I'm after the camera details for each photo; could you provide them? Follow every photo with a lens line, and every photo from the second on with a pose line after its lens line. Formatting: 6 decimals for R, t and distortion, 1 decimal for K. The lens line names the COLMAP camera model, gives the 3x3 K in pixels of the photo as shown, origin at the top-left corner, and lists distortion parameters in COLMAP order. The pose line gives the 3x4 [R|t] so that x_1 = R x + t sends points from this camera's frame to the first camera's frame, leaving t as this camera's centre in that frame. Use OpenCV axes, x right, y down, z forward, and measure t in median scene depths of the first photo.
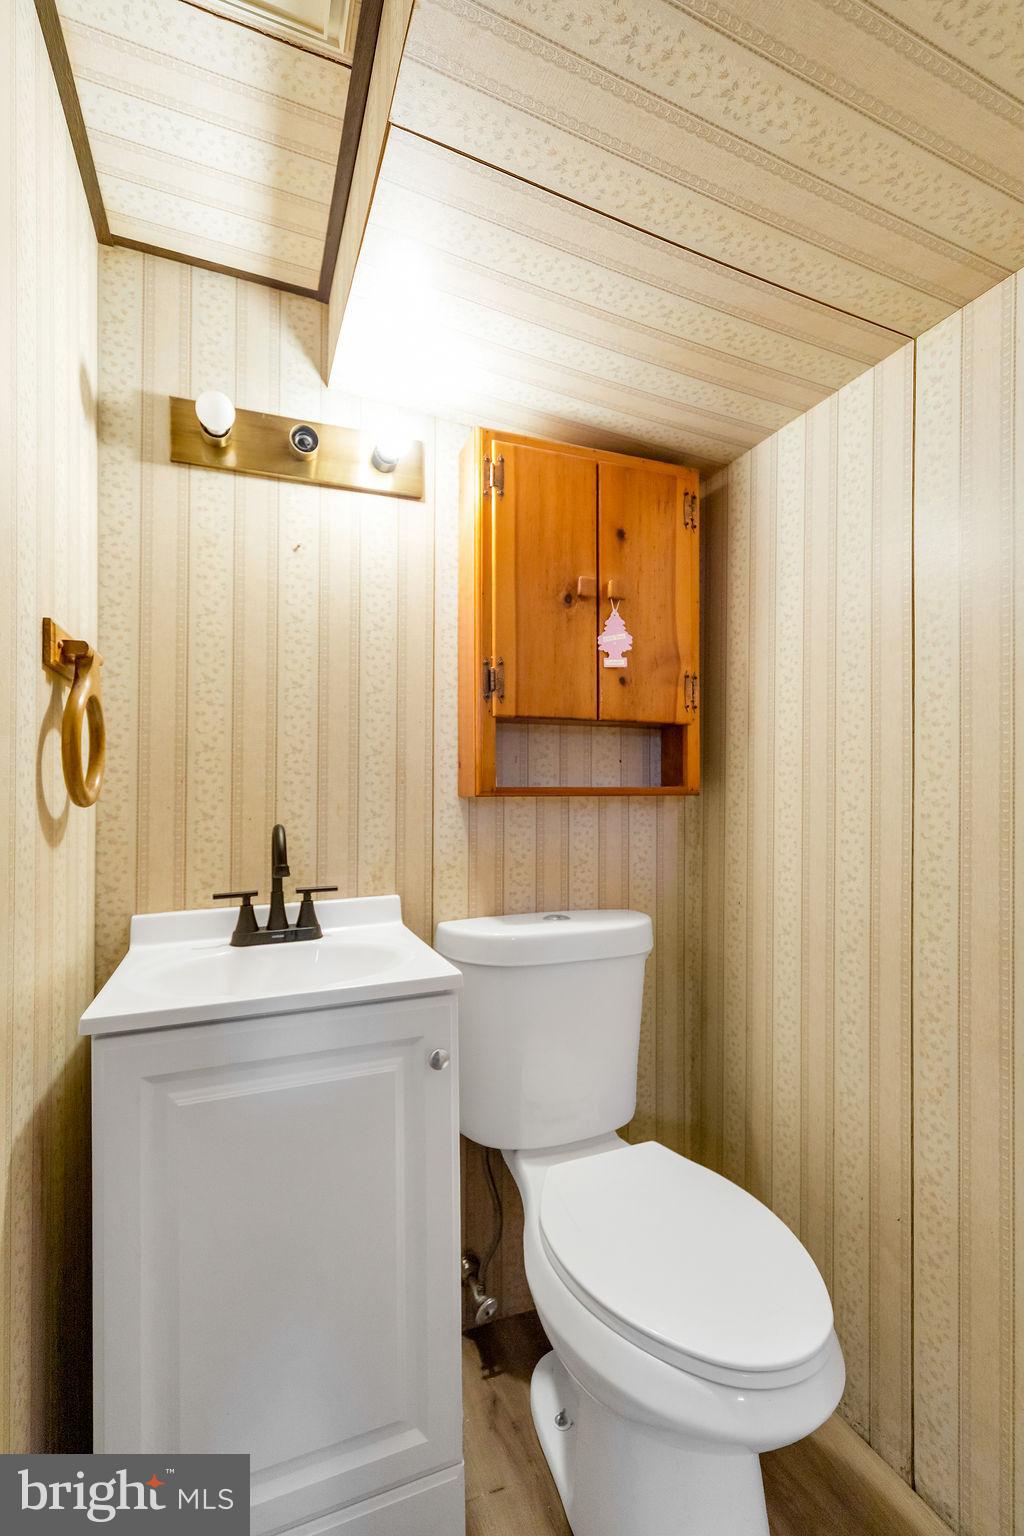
lens RADIAL K [[657.9, 0, 511.0], [0, 657.9, 795.5], [0, 0, 1]] dist [-0.002384, -0.000131]
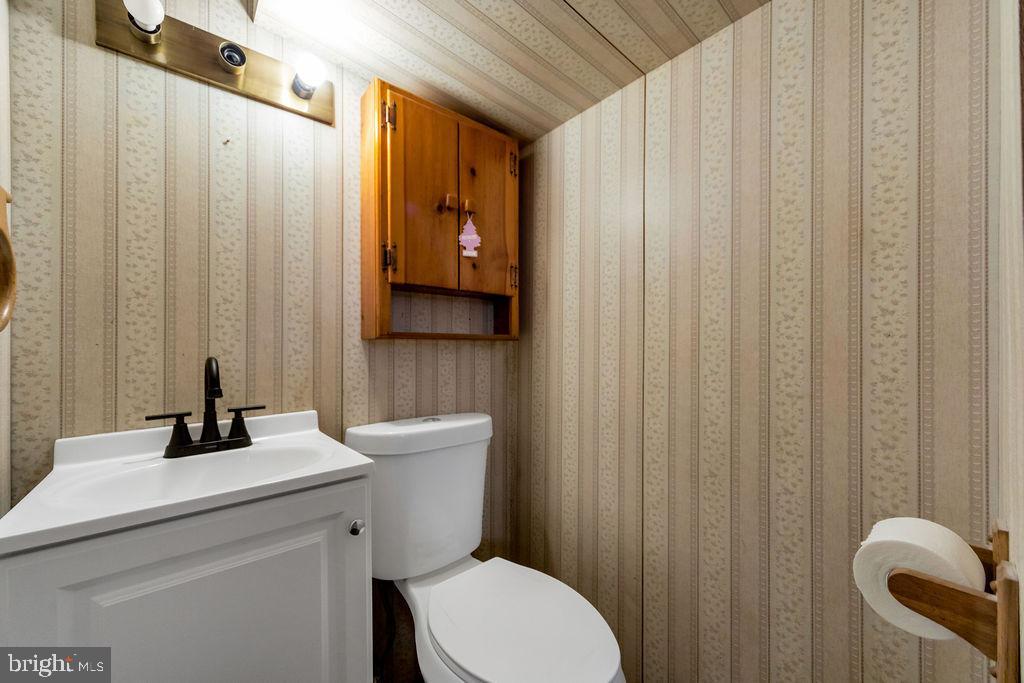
lens RADIAL K [[381.4, 0, 510.4], [0, 381.4, 354.2], [0, 0, 1]] dist [0.002320, -0.000587]
pose [[0.946786, -0.004962, 0.321826, -0.044992], [0.003730, 0.999983, 0.004444, 0.034544], [-0.321843, -0.003007, 0.946788, 0.120851]]
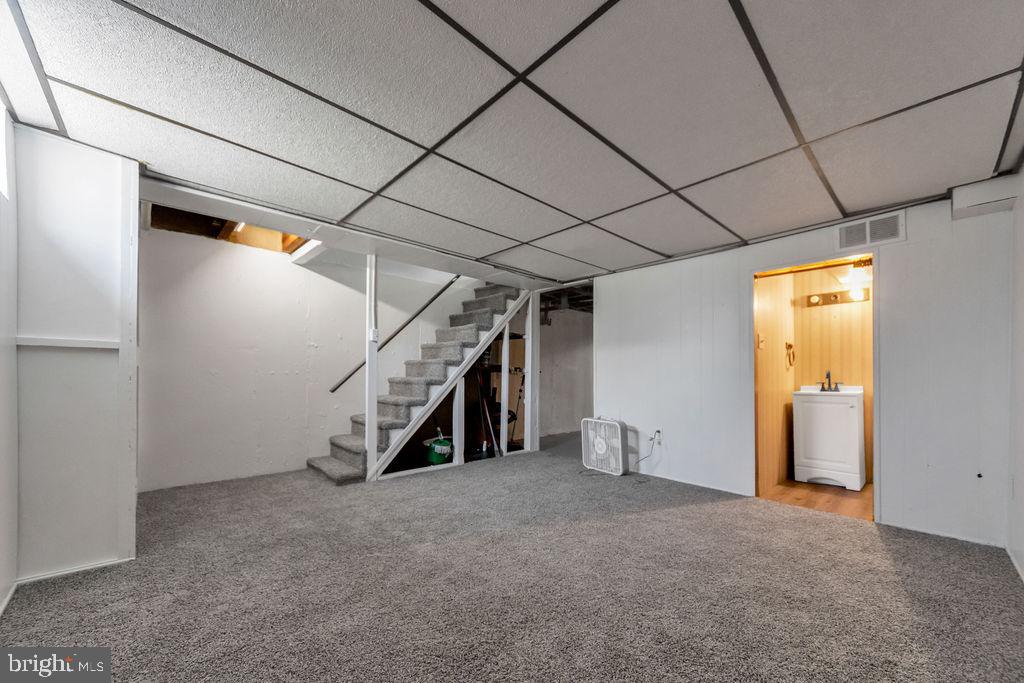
lens RADIAL K [[379.7, 0, 511.9], [0, 379.7, 369.6], [0, 0, 1]] dist [-0.001533, -0.000113]
pose [[0.347413, -0.012364, -0.937631, 1.592841], [0.001872, 0.999920, -0.012492, 0.068440], [0.937711, 0.002585, 0.347408, -2.426435]]
